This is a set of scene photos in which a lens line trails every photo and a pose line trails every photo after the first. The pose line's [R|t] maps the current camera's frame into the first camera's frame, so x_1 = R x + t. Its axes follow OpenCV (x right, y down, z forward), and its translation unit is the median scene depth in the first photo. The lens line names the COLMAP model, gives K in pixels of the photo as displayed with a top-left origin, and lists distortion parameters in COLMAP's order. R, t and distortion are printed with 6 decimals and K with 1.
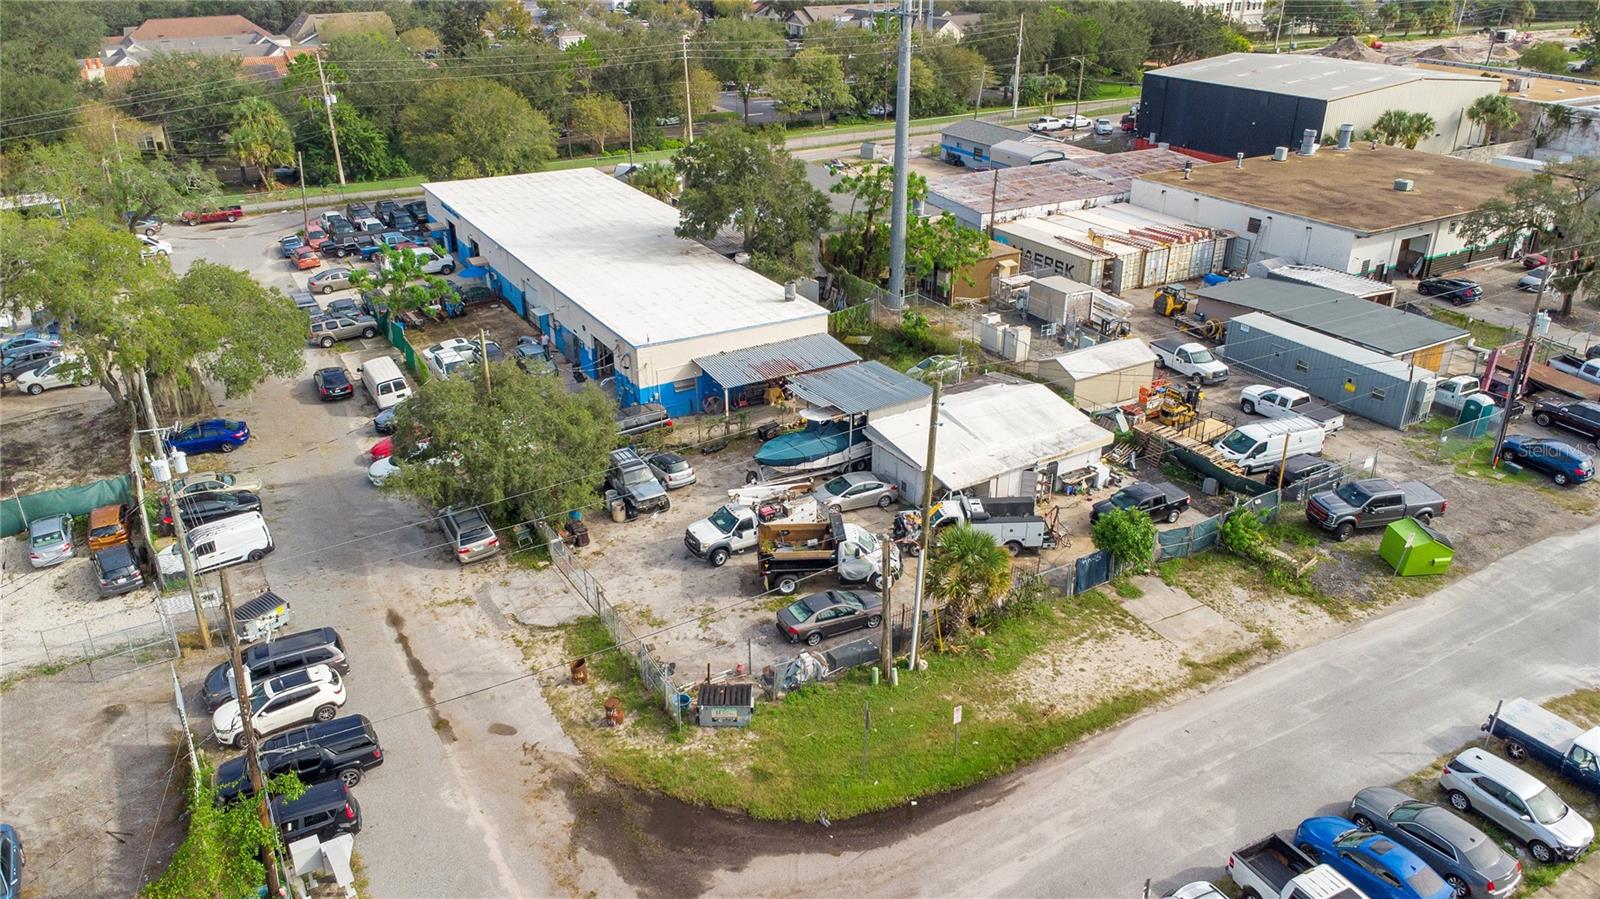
lens RADIAL K [[1156.3, 0, 796.1], [0, 1156.3, 450.4], [0, 0, 1]] dist [0.039040, -0.064731]
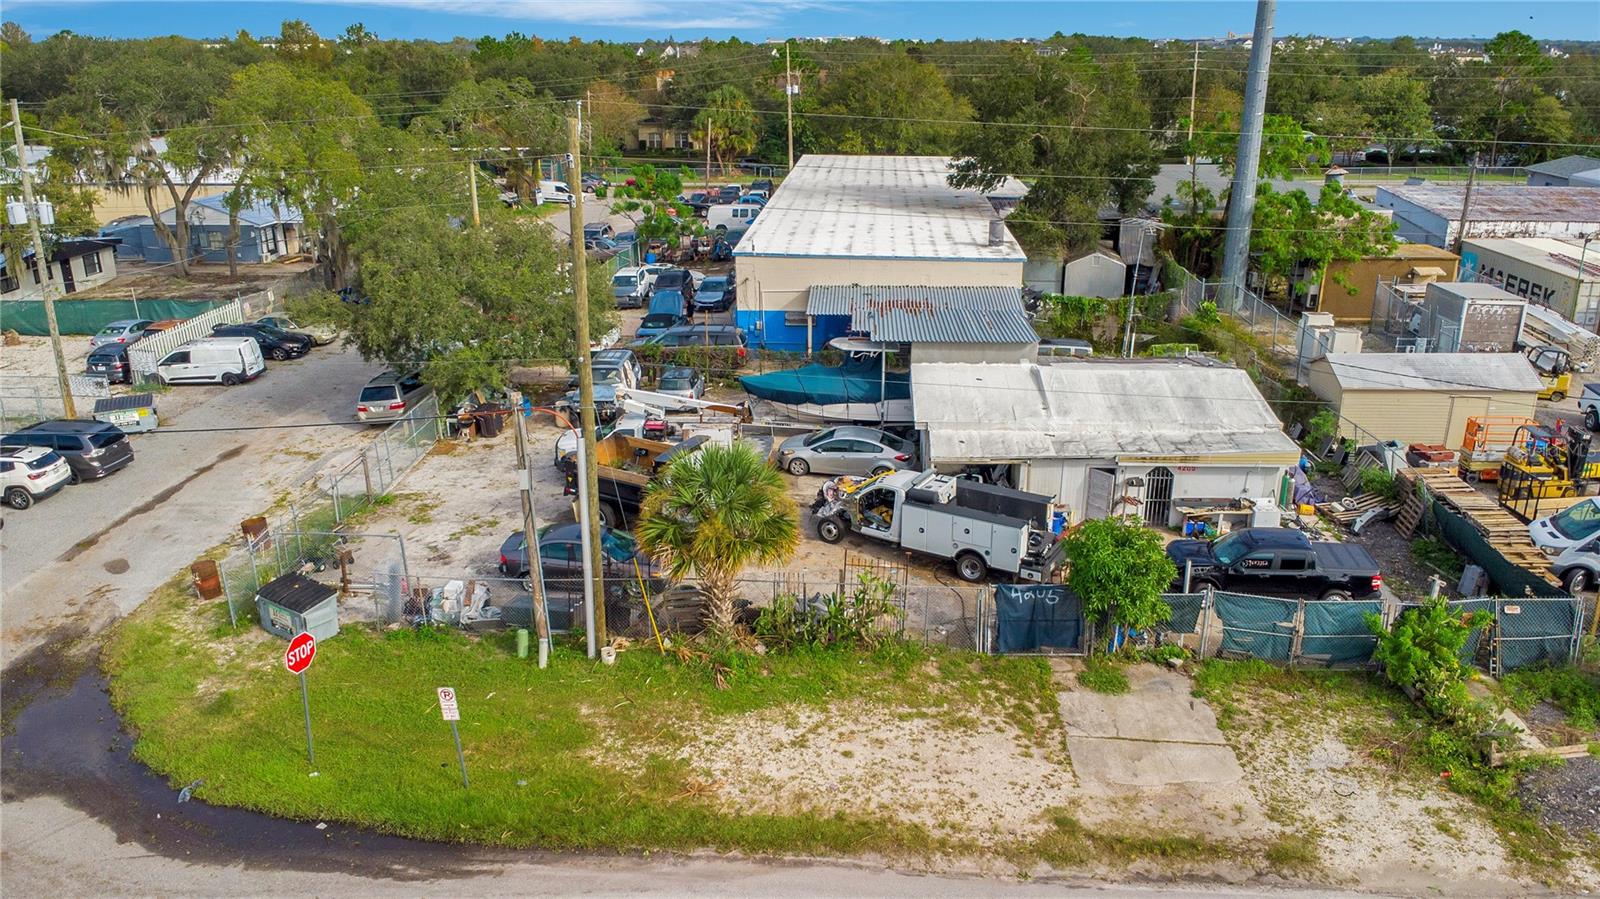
lens RADIAL K [[1160.3, 0, 798.7], [0, 1160.3, 443.9], [0, 0, 1]] dist [0.026008, -0.025570]
pose [[0.828980, 0.181882, -0.528877, 0.370289], [-0.237923, 0.970494, -0.039173, 0.062079], [0.506147, 0.158306, 0.847794, 0.407611]]
